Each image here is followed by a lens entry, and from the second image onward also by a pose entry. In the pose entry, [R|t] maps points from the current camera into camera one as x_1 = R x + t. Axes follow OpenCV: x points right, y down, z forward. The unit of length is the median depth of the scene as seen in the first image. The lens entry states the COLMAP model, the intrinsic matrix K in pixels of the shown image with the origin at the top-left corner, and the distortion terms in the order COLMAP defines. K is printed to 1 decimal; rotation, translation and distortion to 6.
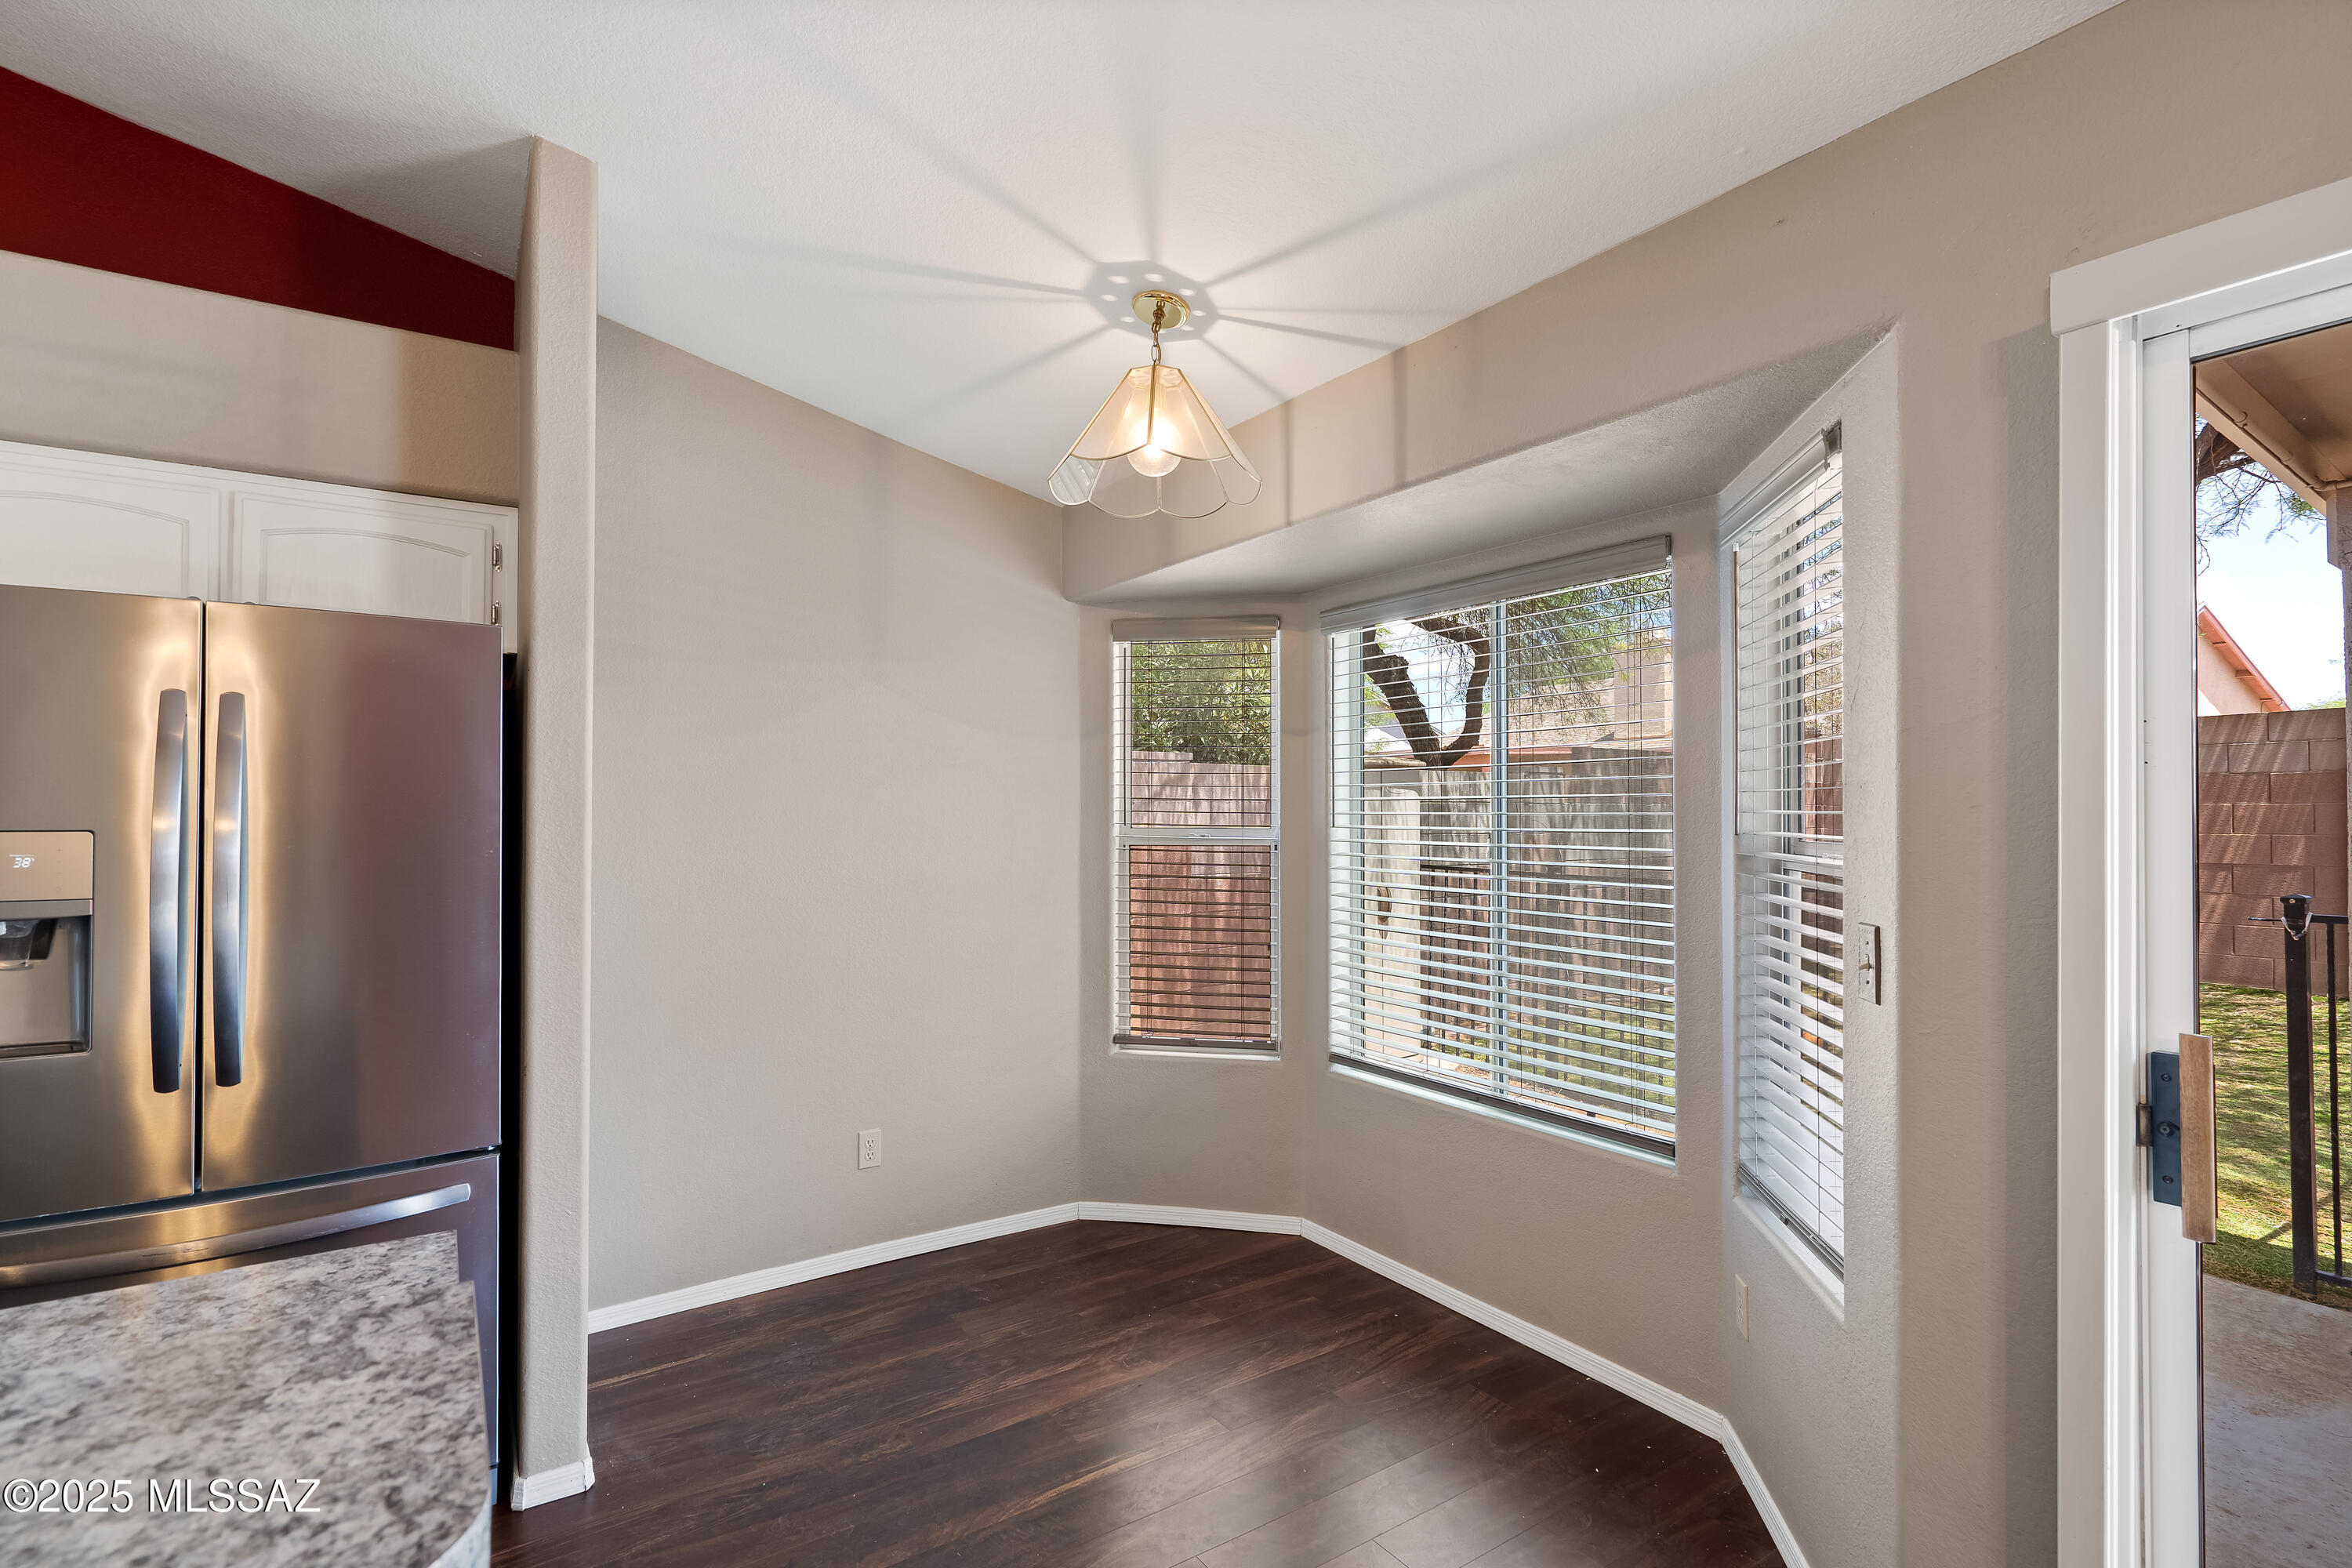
lens RADIAL K [[1100.0, 0, 1170.5], [0, 1100.0, 799.8], [0, 0, 1]] dist [-0.002717, -0.000526]
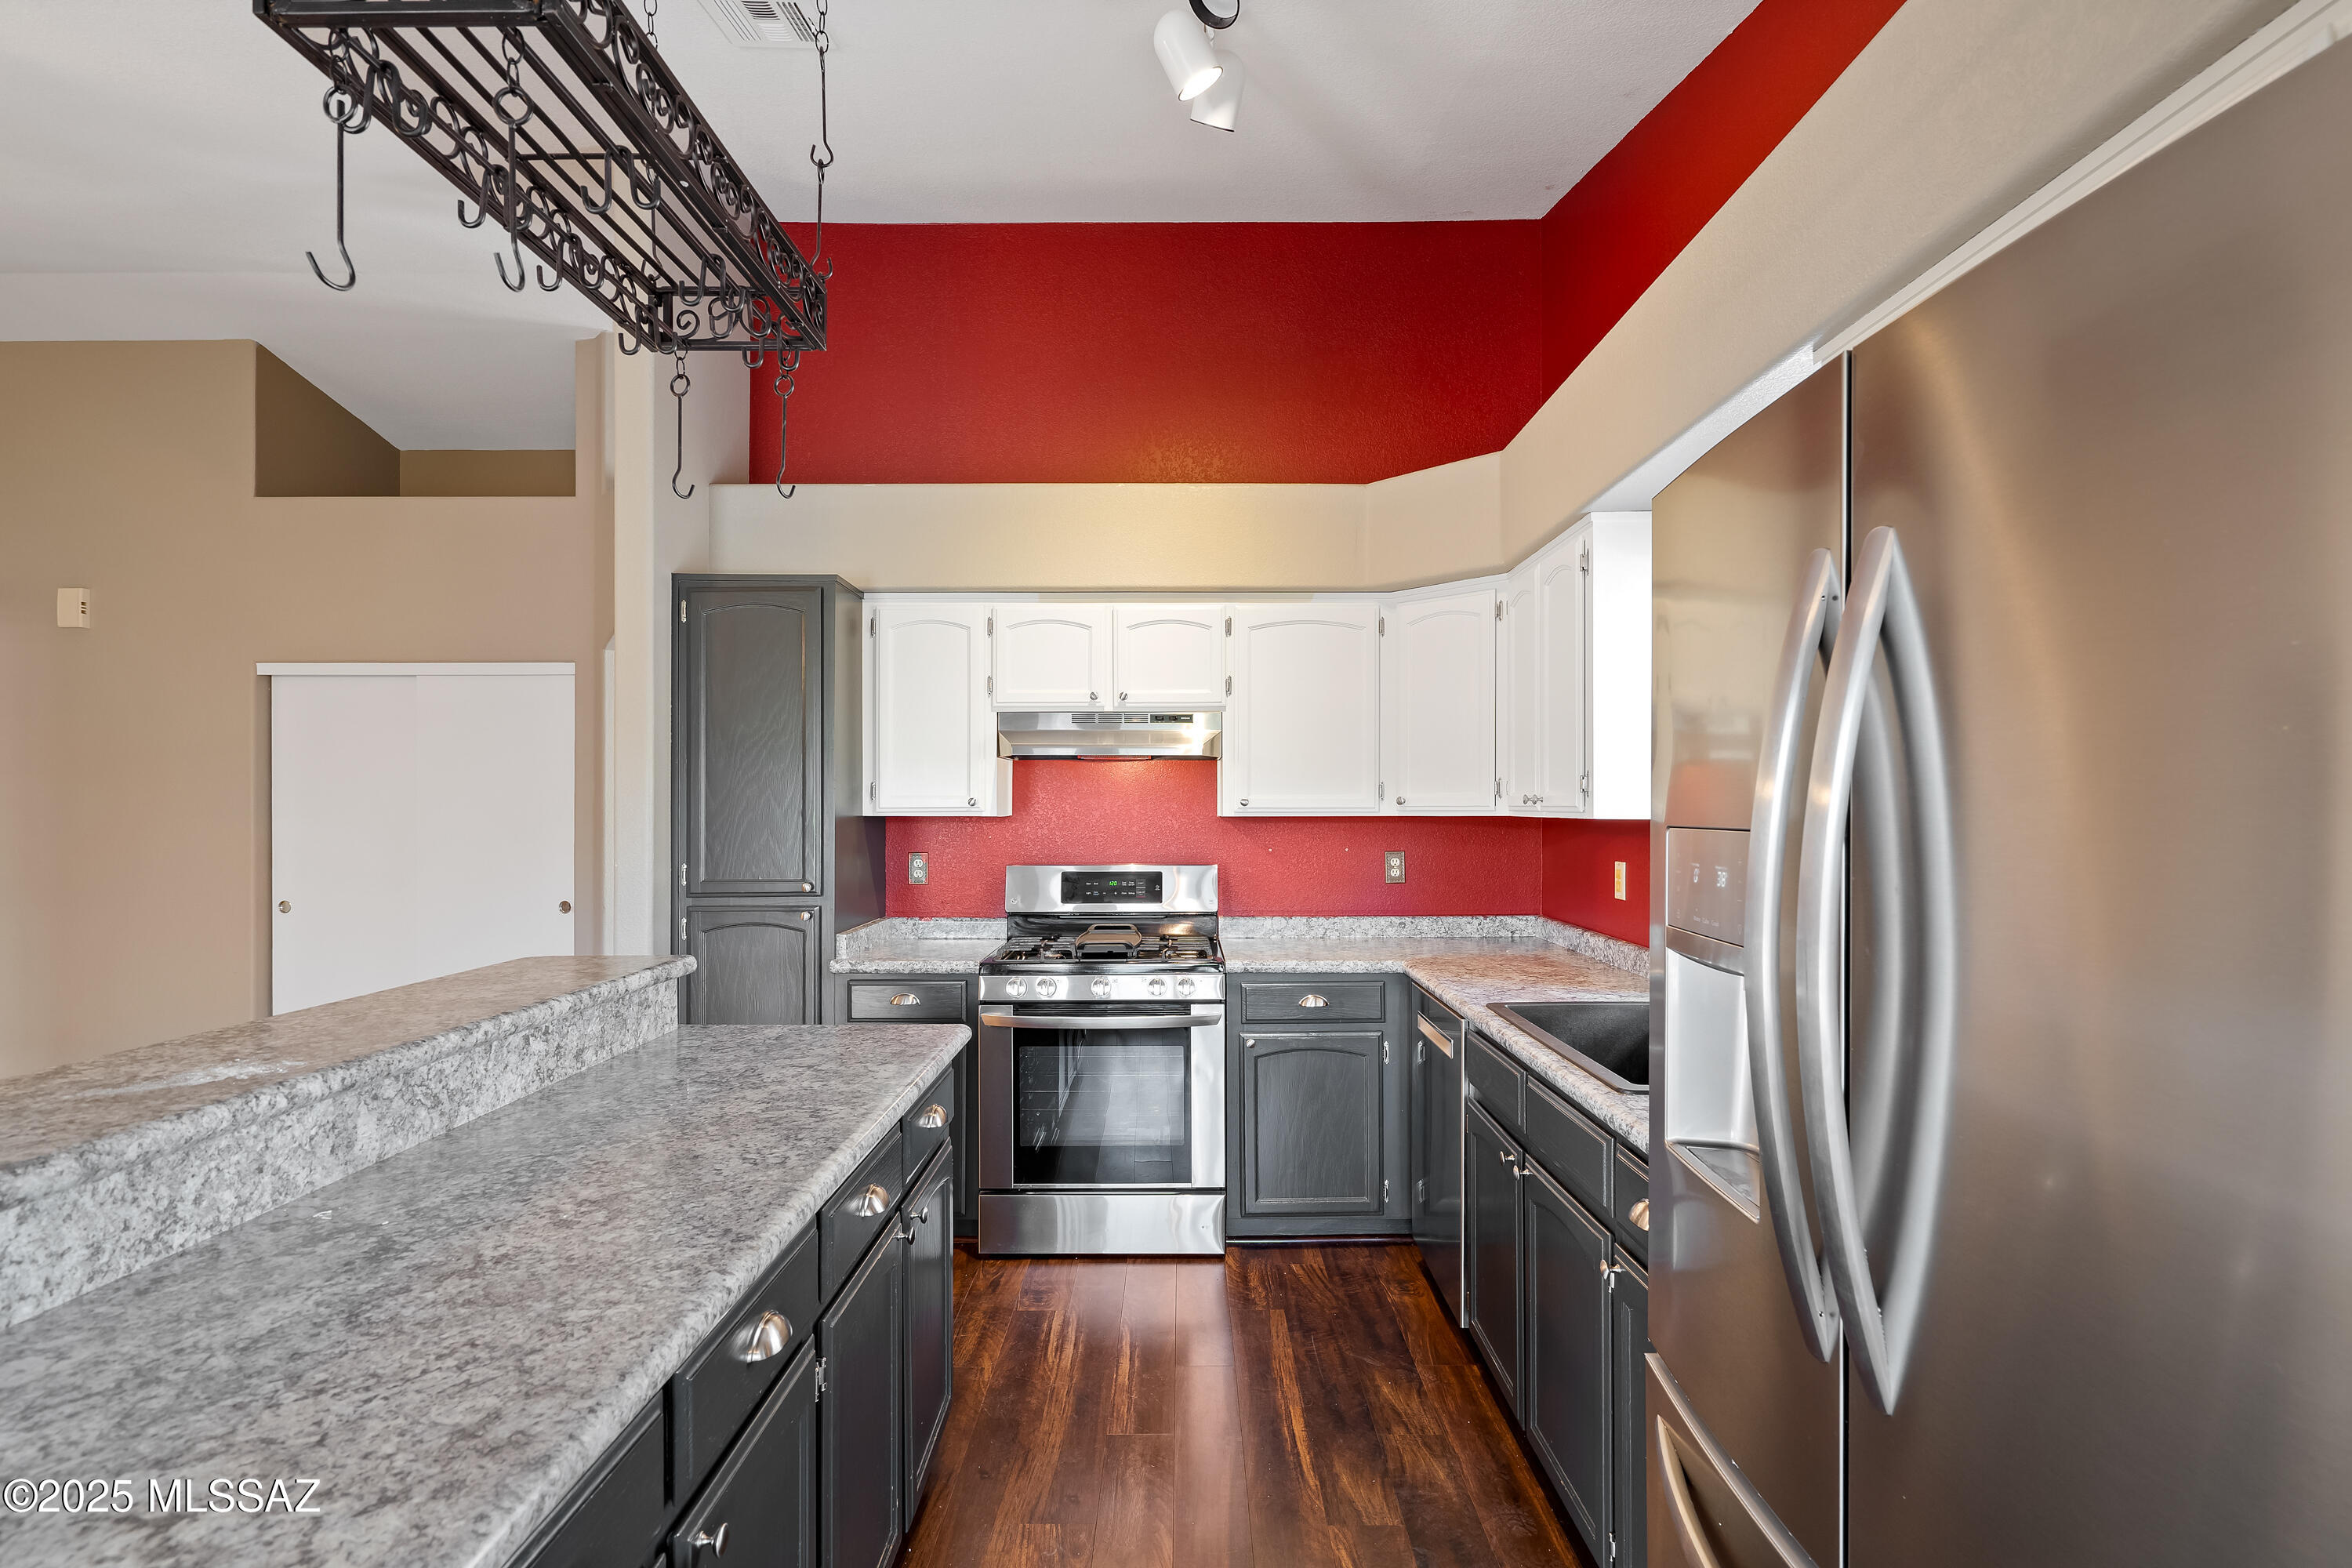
lens RADIAL K [[1100.0, 0, 1170.5], [0, 1100.0, 799.8], [0, 0, 1]] dist [-0.002717, -0.000526]
pose [[-0.562292, -0.005982, -0.826917, -0.234091], [0.009402, 0.999863, -0.013626, 0.010039], [0.826885, -0.015437, -0.562159, 0.724317]]
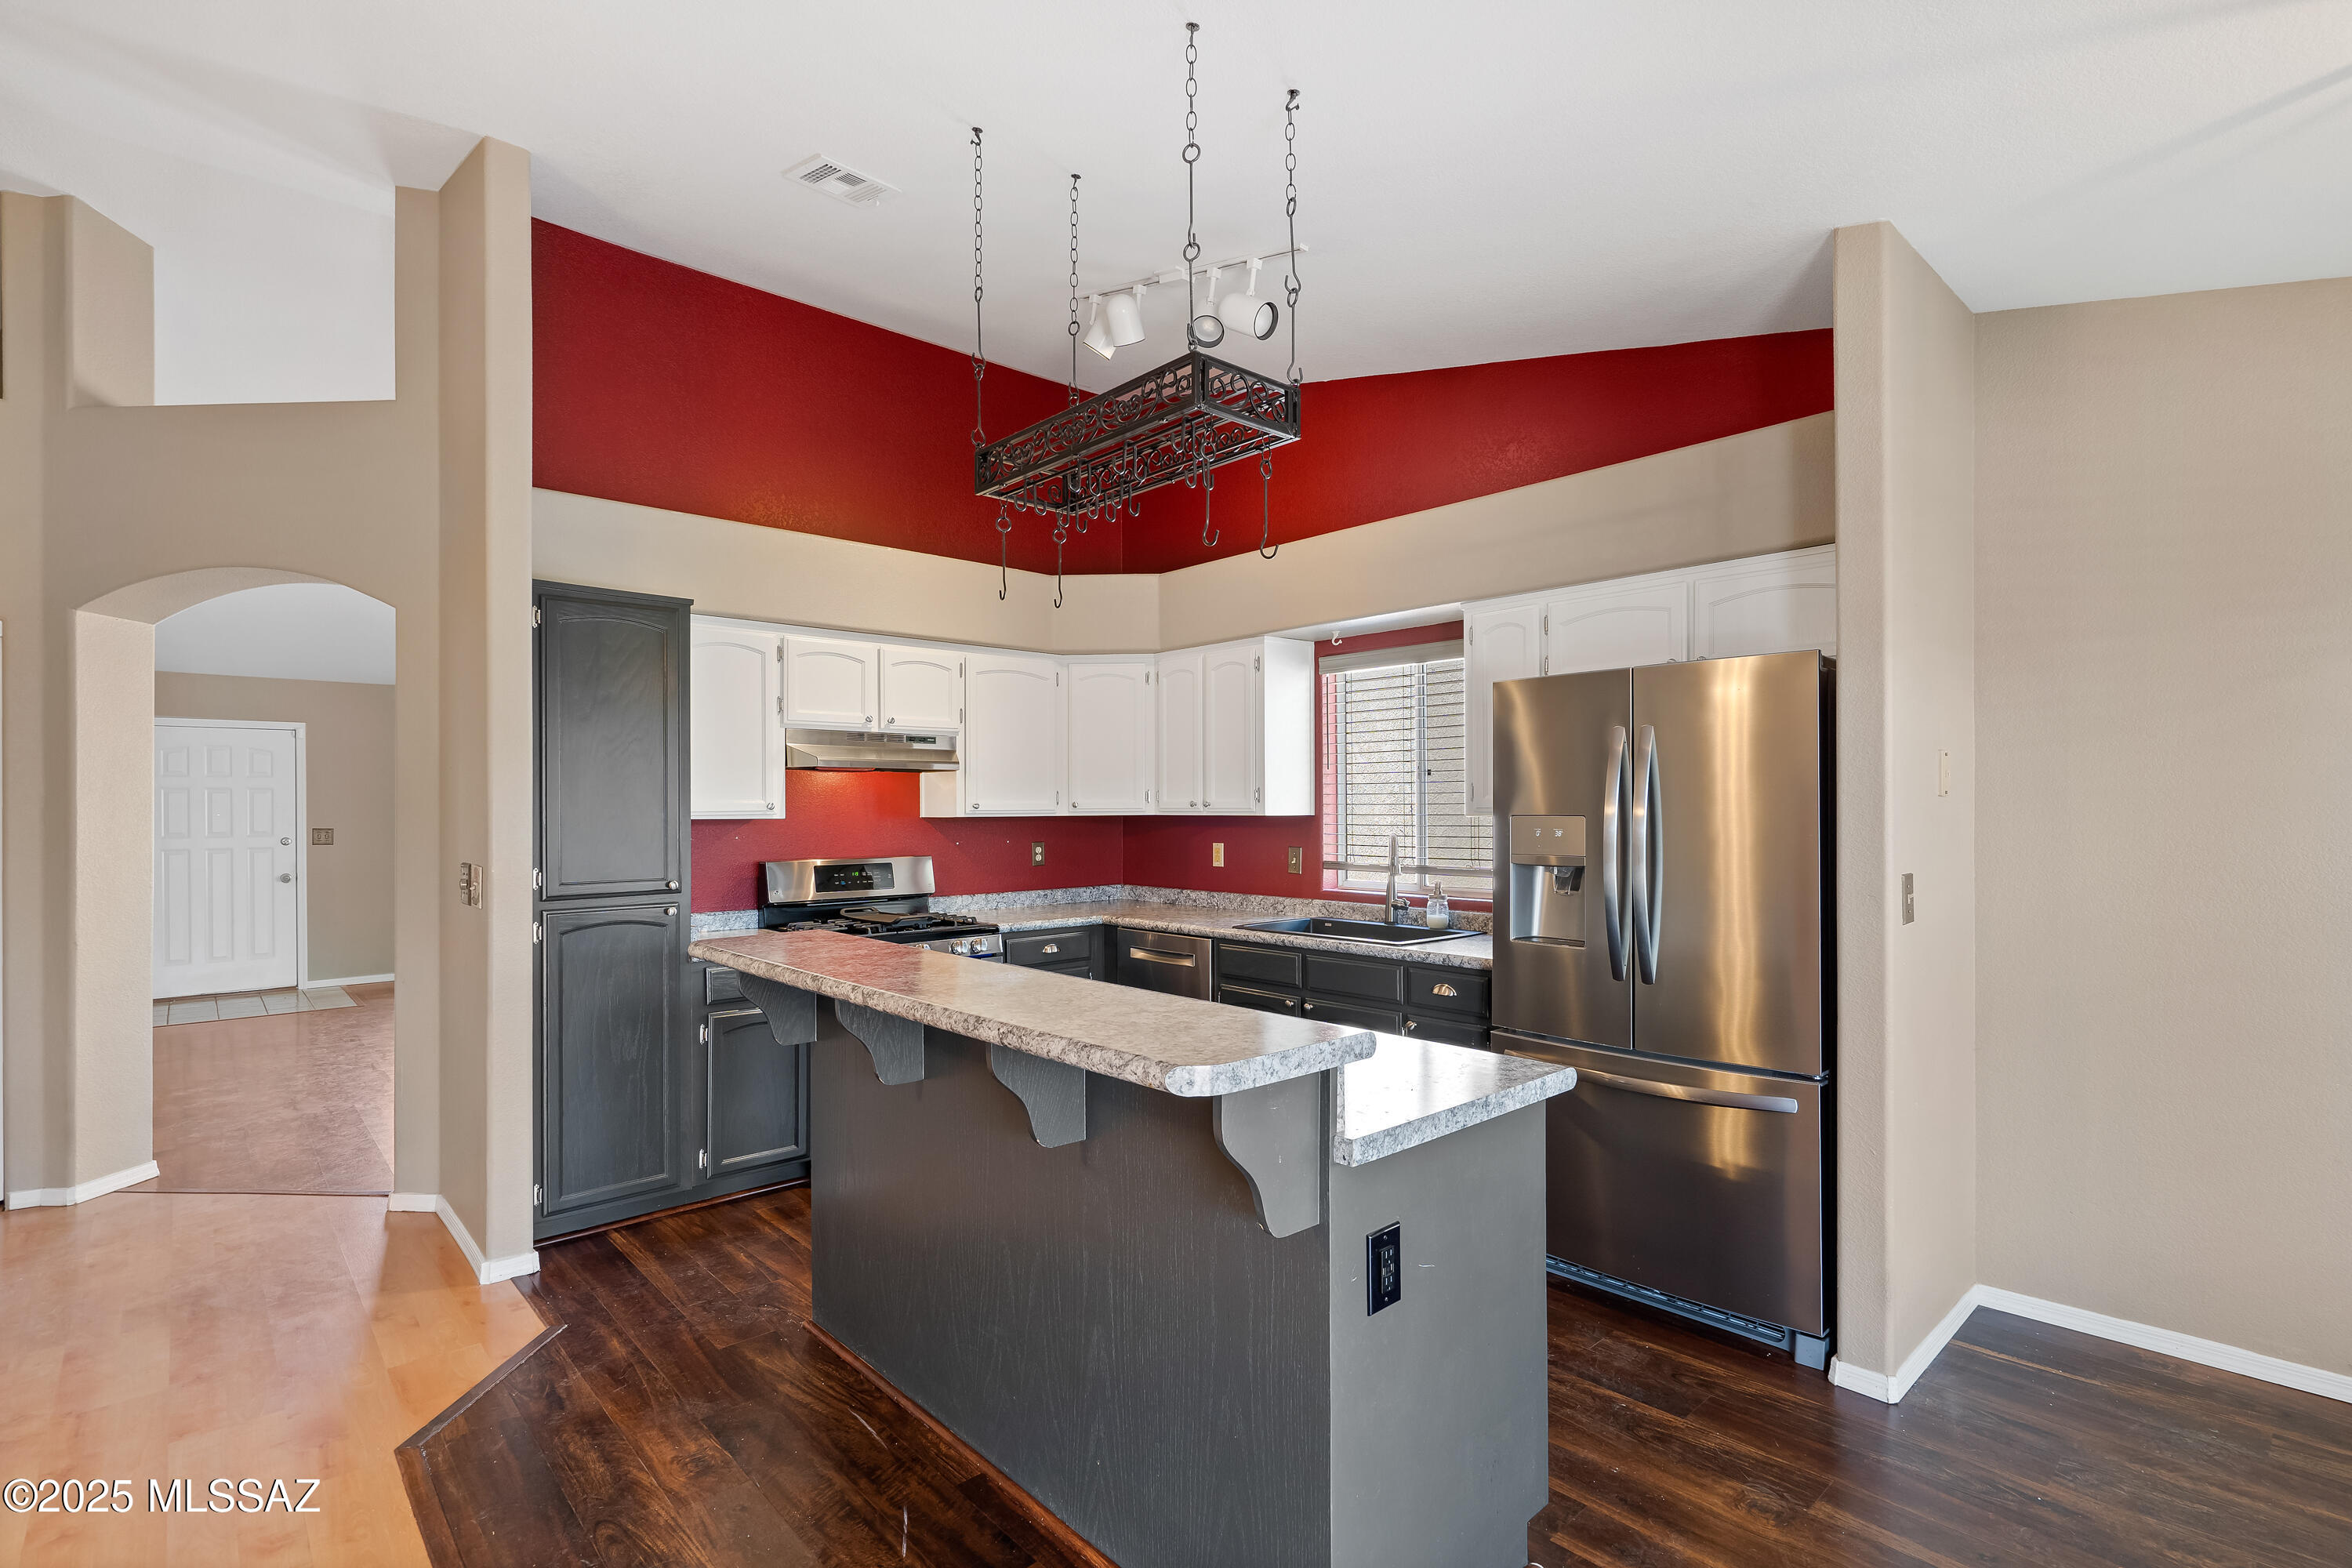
lens RADIAL K [[1093.6, 0, 1181.1], [0, 1093.6, 801.9], [0, 0, 1]] dist [-0.003185, 0.000113]
pose [[0.146735, -0.008472, -0.989140, 0.386724], [0.016930, 0.999838, -0.006052, 0.005011], [0.989031, -0.015858, 0.146854, 0.104559]]
